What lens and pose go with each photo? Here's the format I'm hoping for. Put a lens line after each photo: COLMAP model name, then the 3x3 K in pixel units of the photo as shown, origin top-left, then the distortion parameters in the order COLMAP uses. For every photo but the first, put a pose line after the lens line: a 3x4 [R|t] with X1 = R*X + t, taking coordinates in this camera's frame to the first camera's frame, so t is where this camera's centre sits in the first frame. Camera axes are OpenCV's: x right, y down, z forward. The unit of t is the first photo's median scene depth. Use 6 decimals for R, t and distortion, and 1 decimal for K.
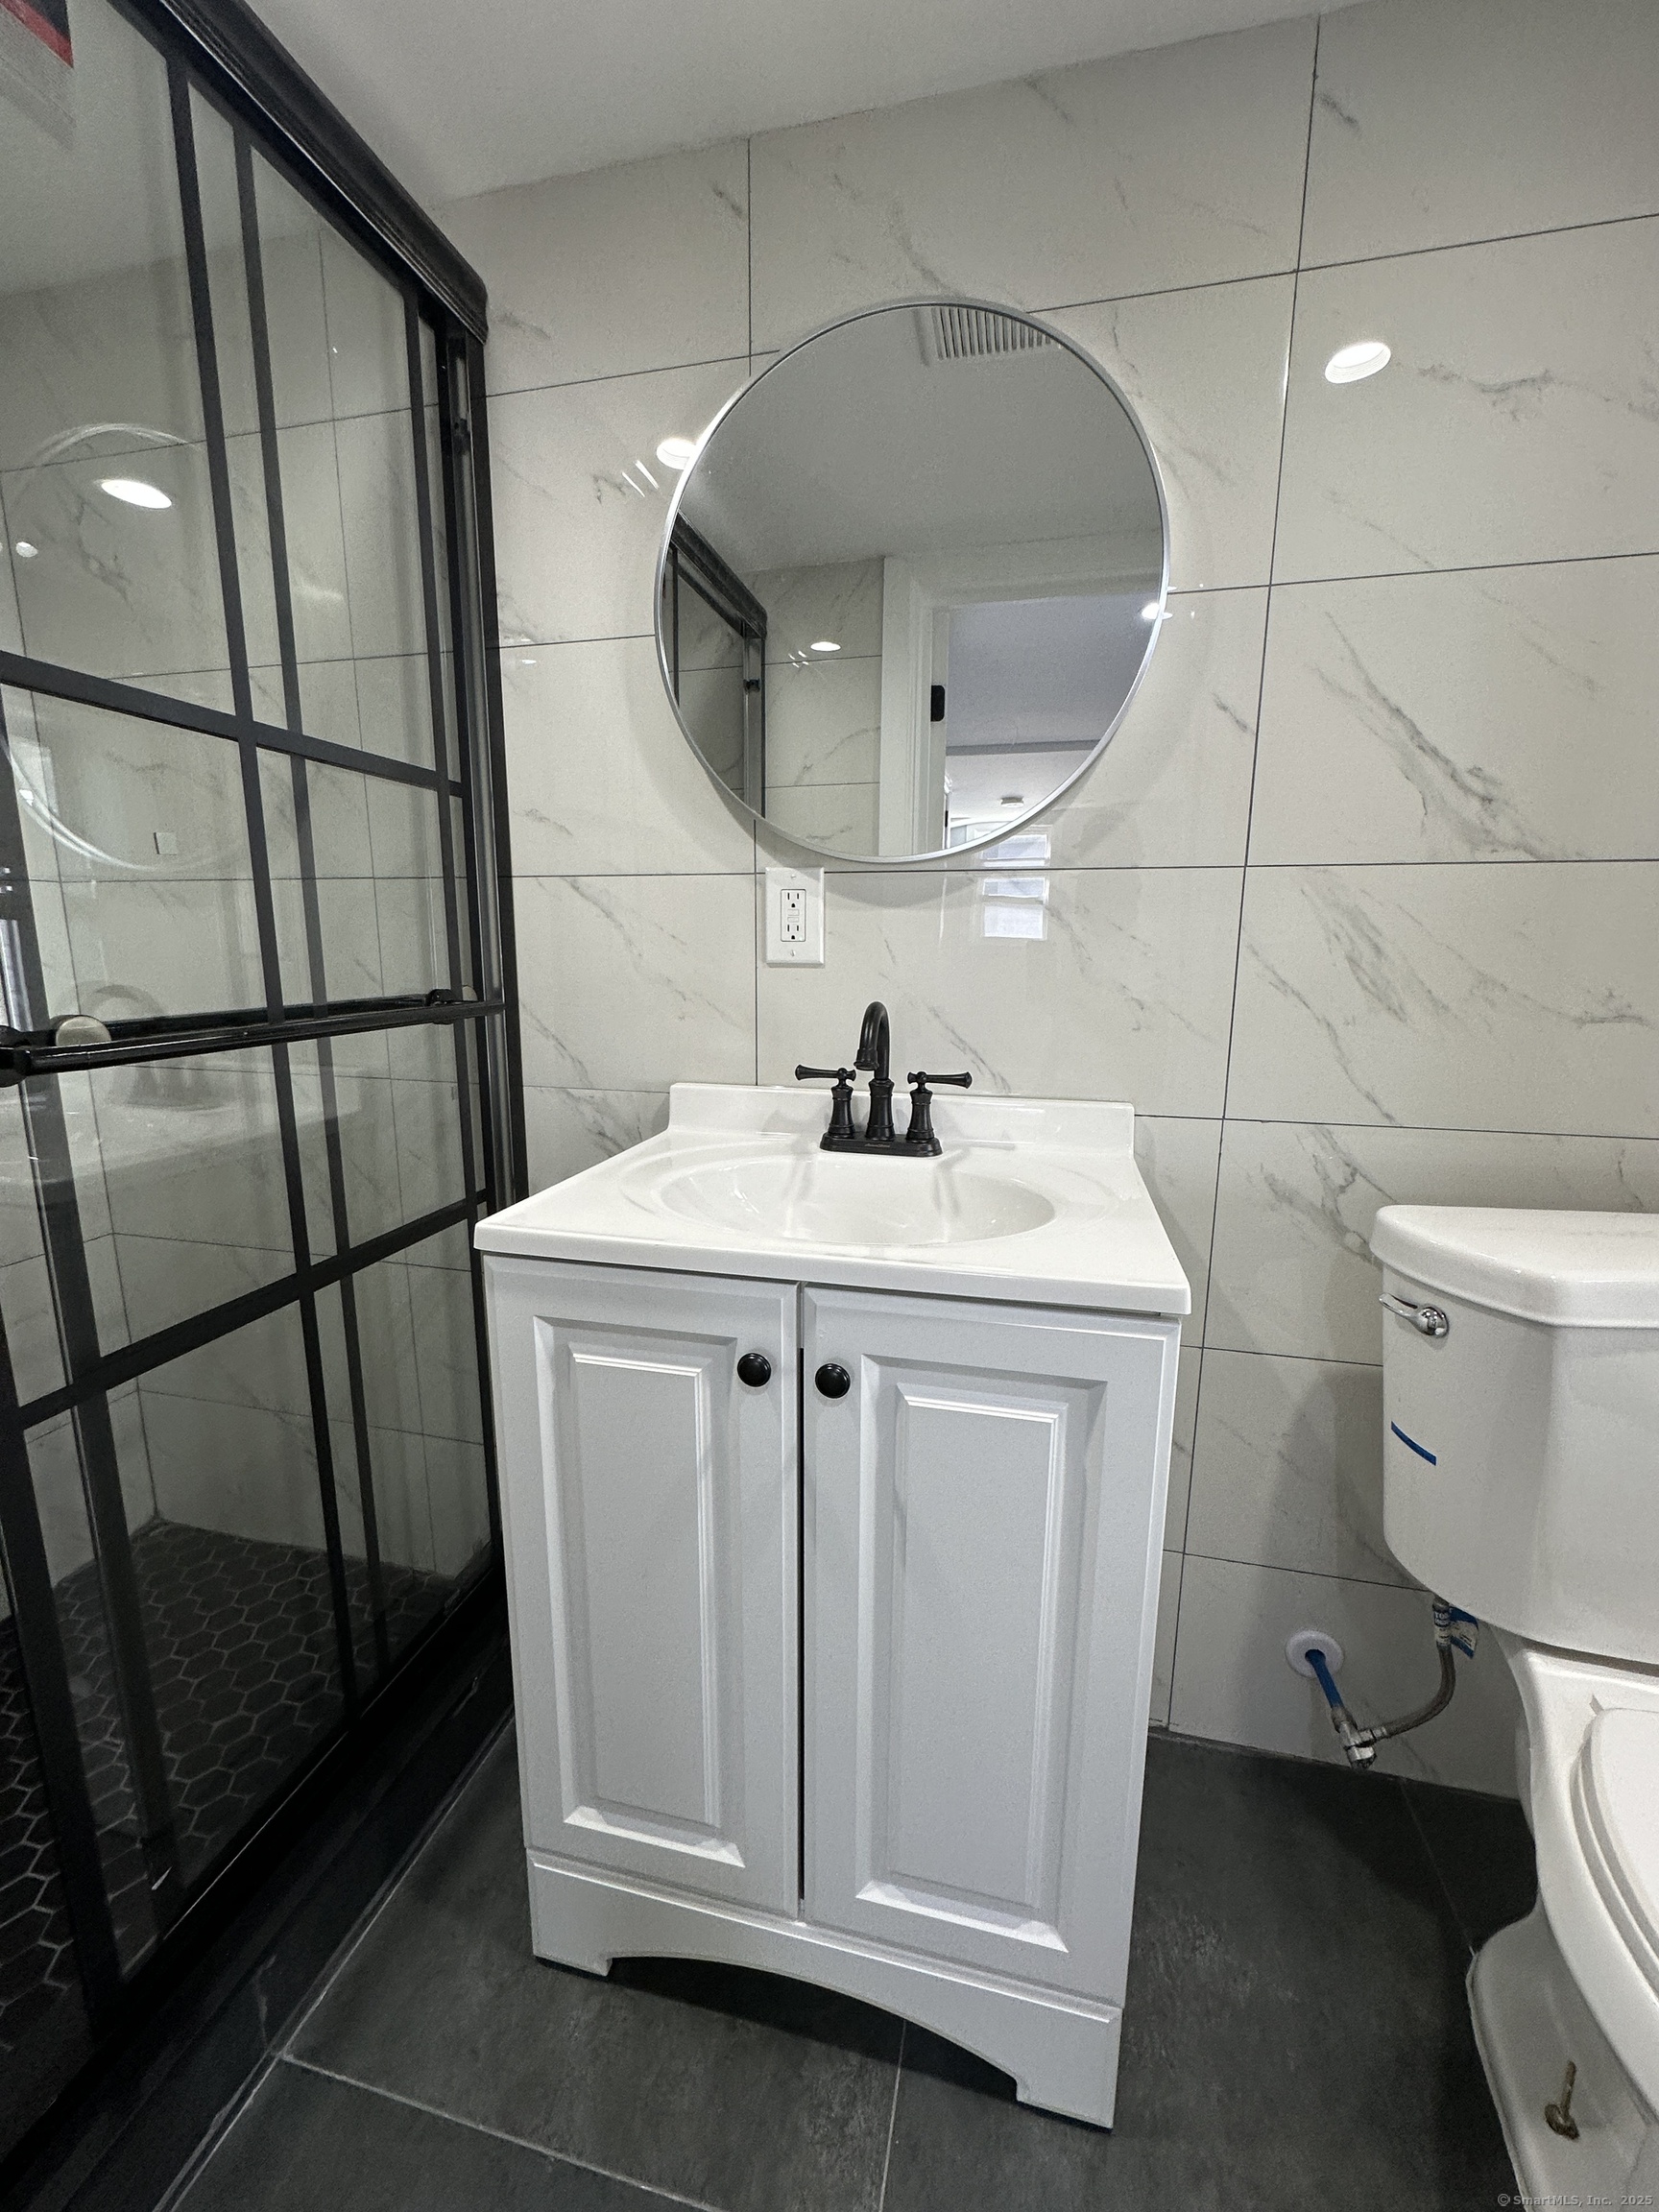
lens RADIAL K [[885.1, 0, 832.2], [0, 885.1, 1107.3], [0, 0, 1]] dist [-0.003012, 0.000417]
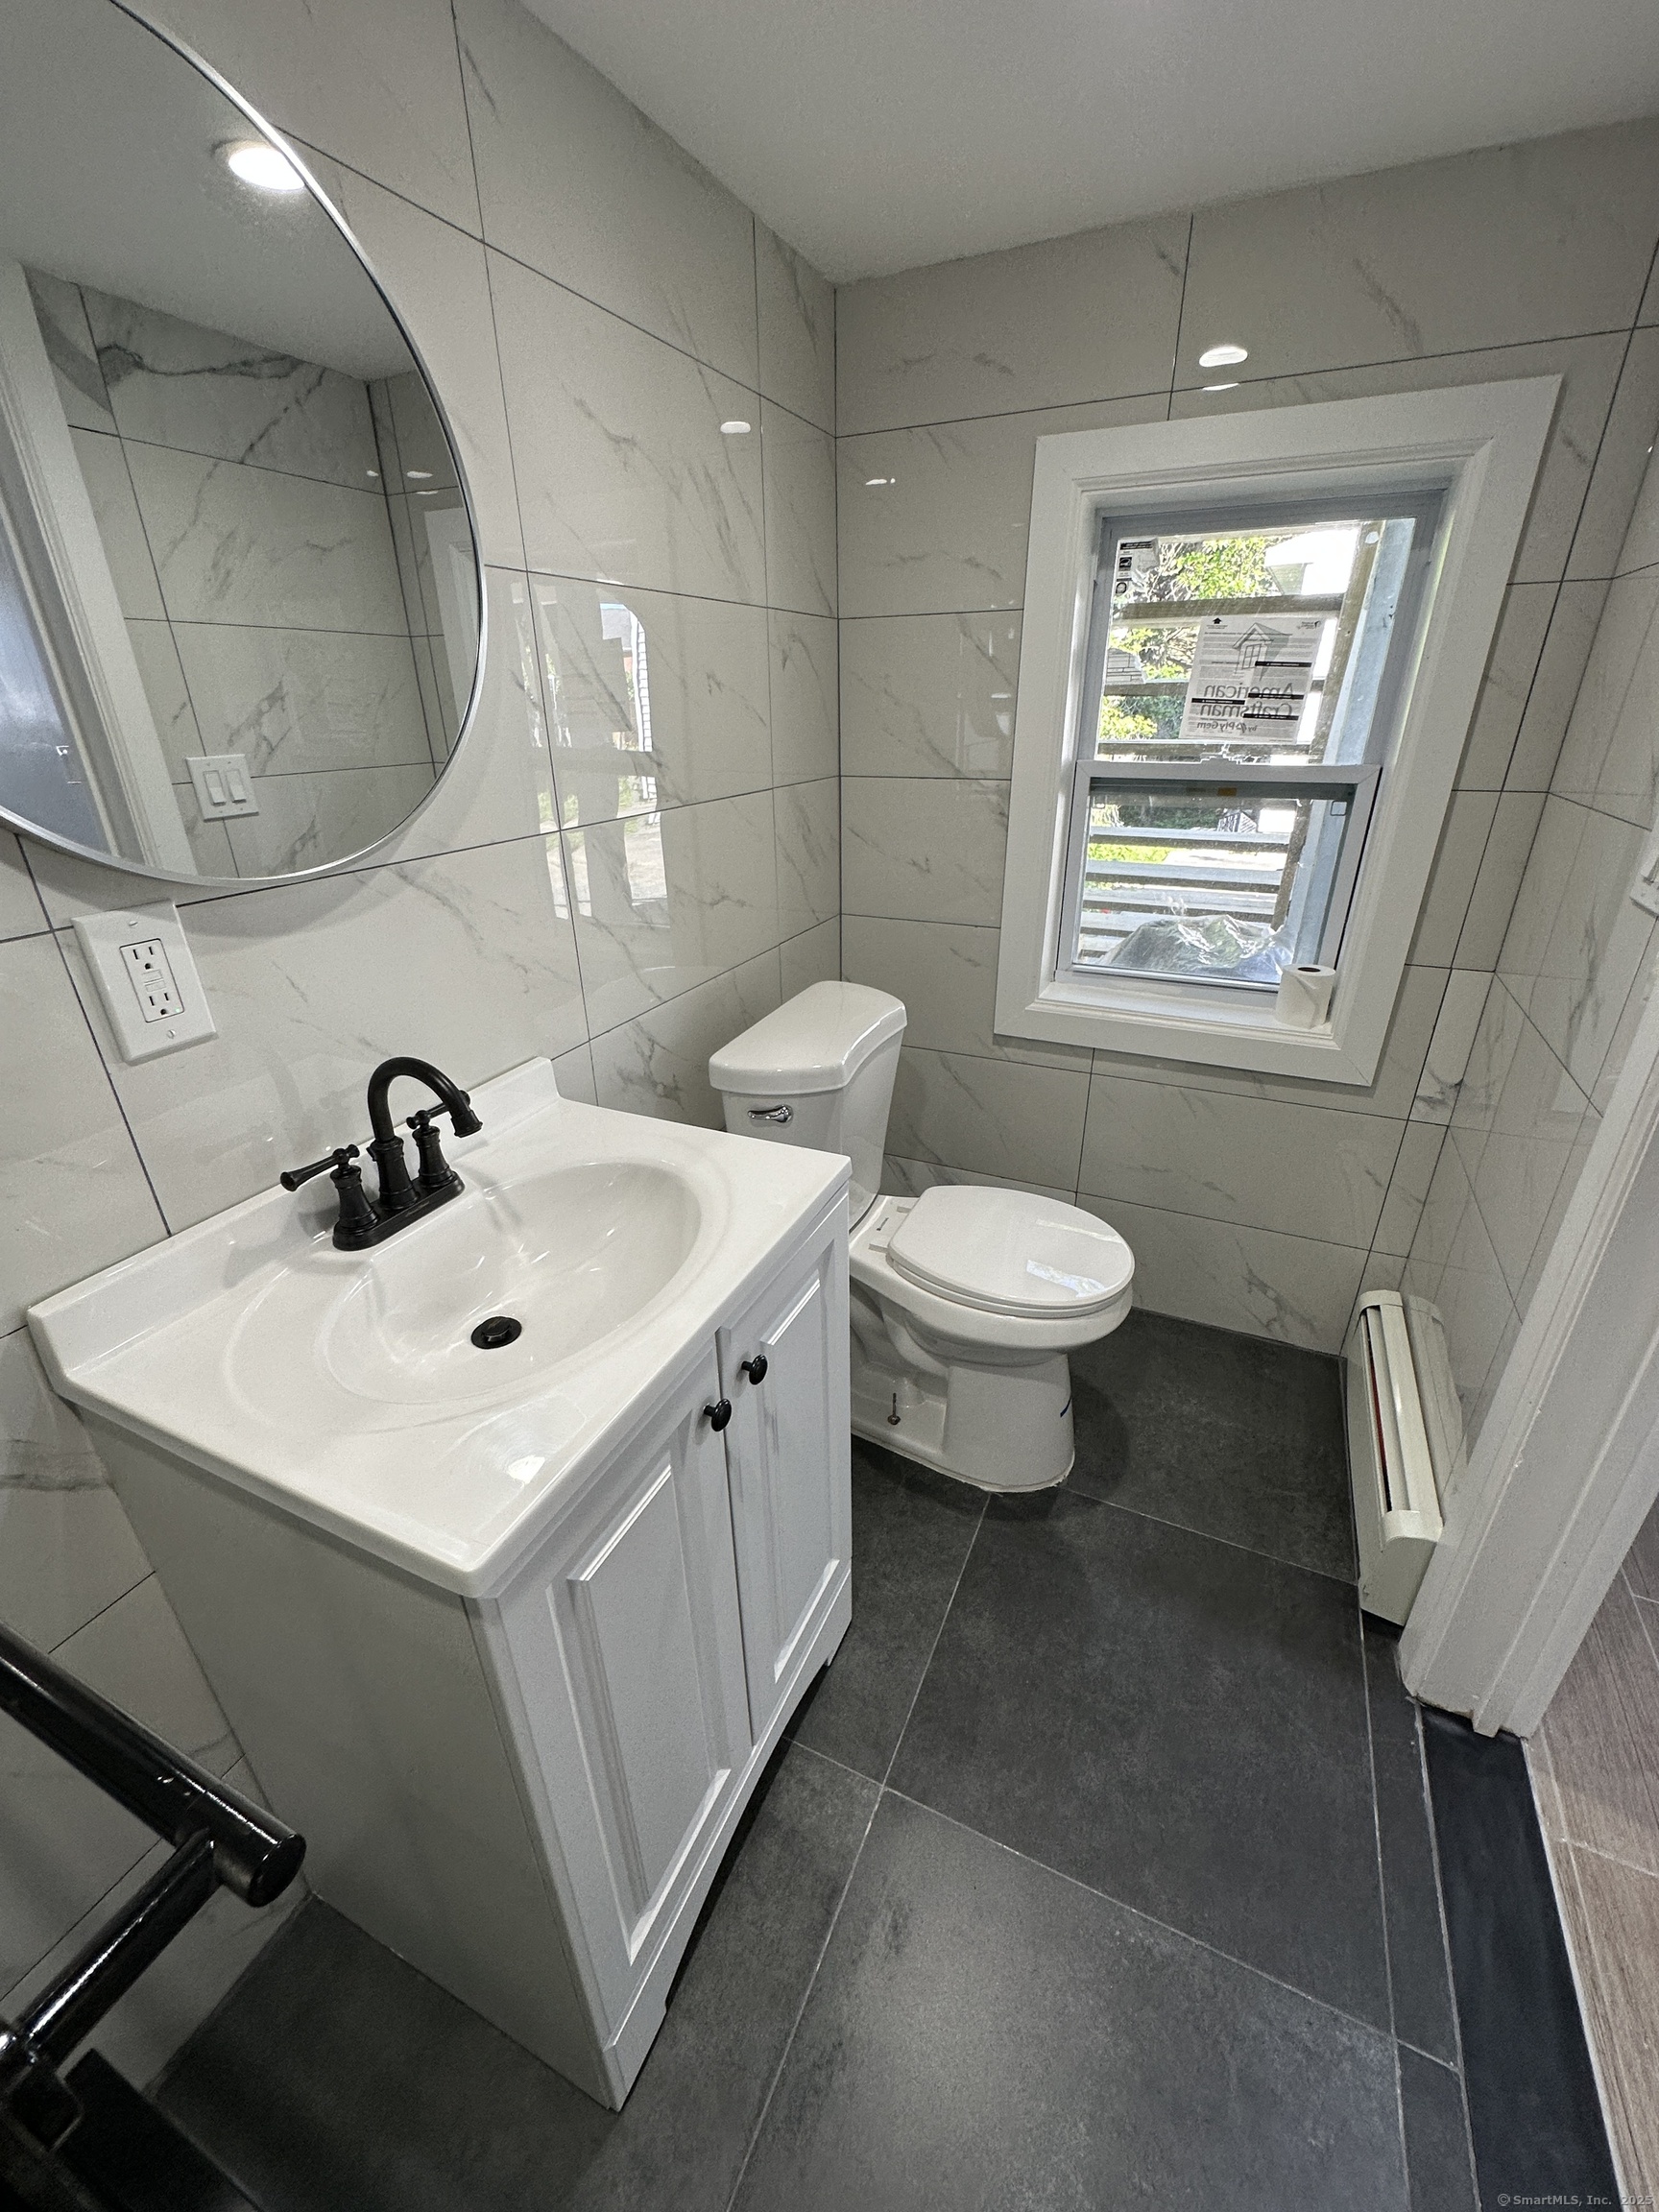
lens RADIAL K [[885.1, 0, 827.4], [0, 885.1, 1106.3], [0, 0, 1]] dist [-0.003012, 0.000417]
pose [[0.201129, -0.418842, 0.885504, -0.623925], [0.194395, 0.903065, 0.382995, -0.316856], [-0.960082, 0.095106, 0.263053, 0.391637]]
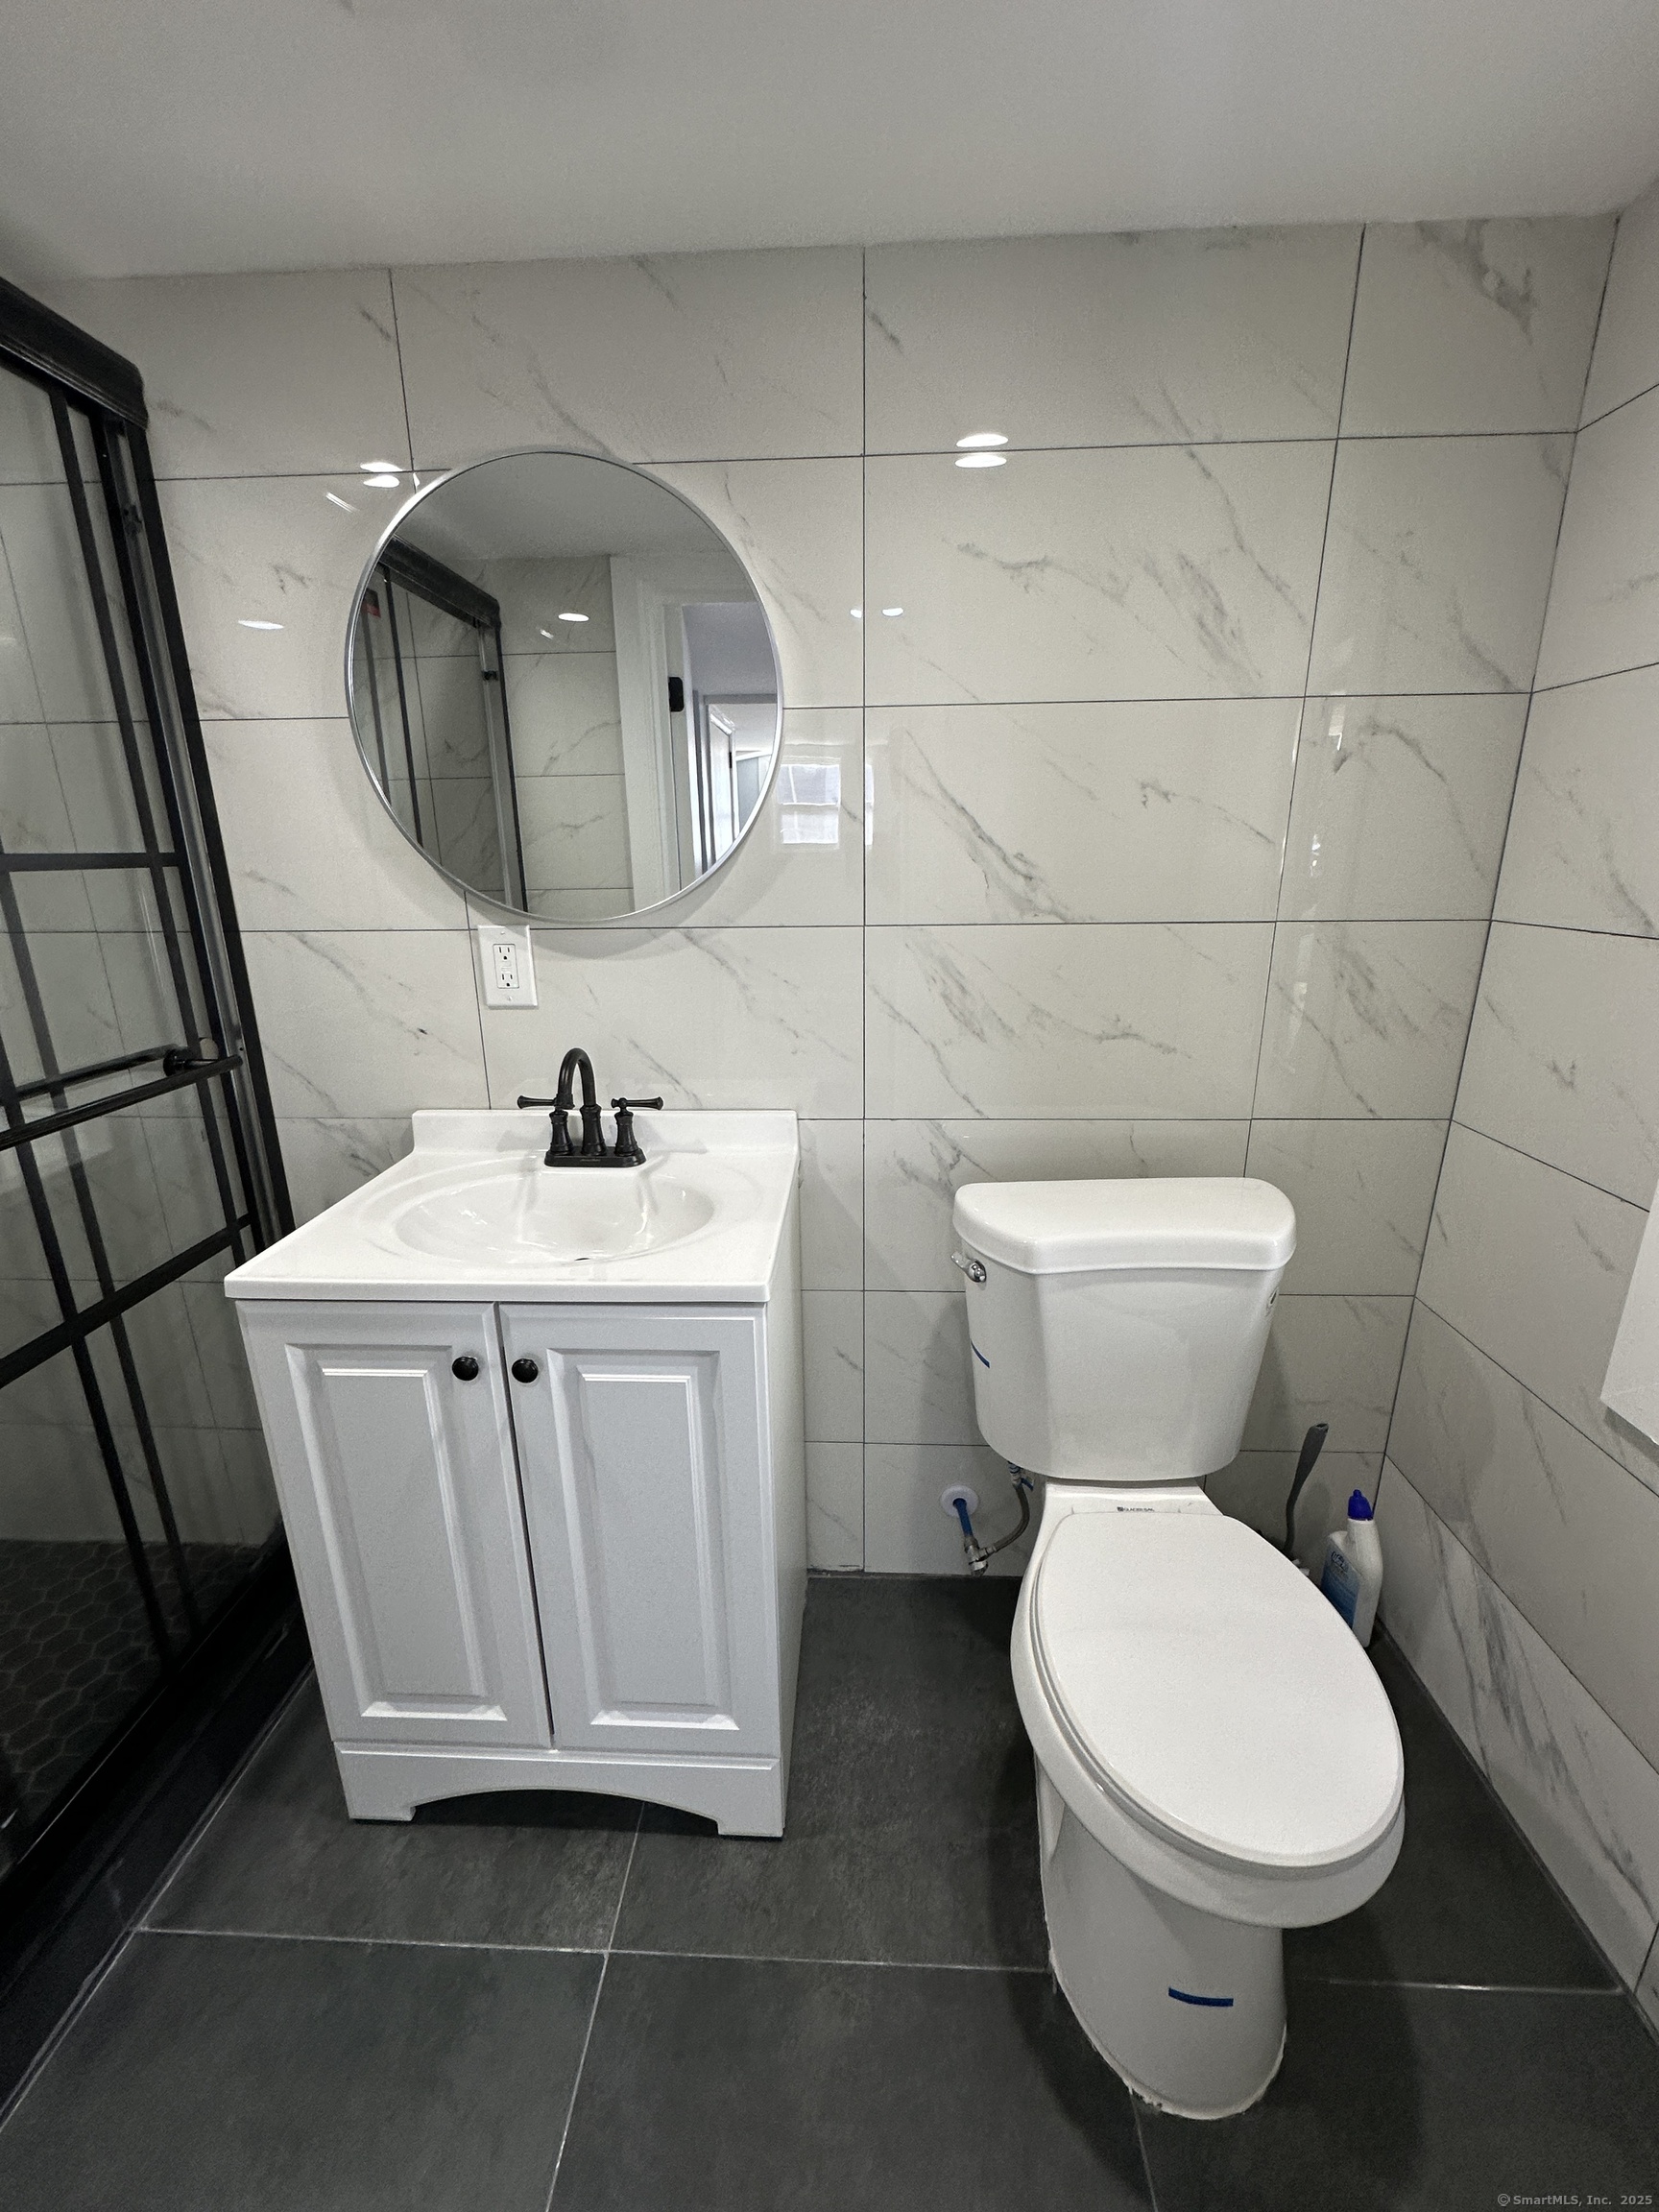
lens RADIAL K [[885.1, 0, 829.1], [0, 885.1, 1106.8], [0, 0, 1]] dist [-0.003012, 0.000417]
pose [[0.981678, -0.068682, 0.177741, 0.170348], [0.051016, 0.993462, 0.102127, -0.143924], [-0.183594, -0.091189, 0.978764, -0.260002]]
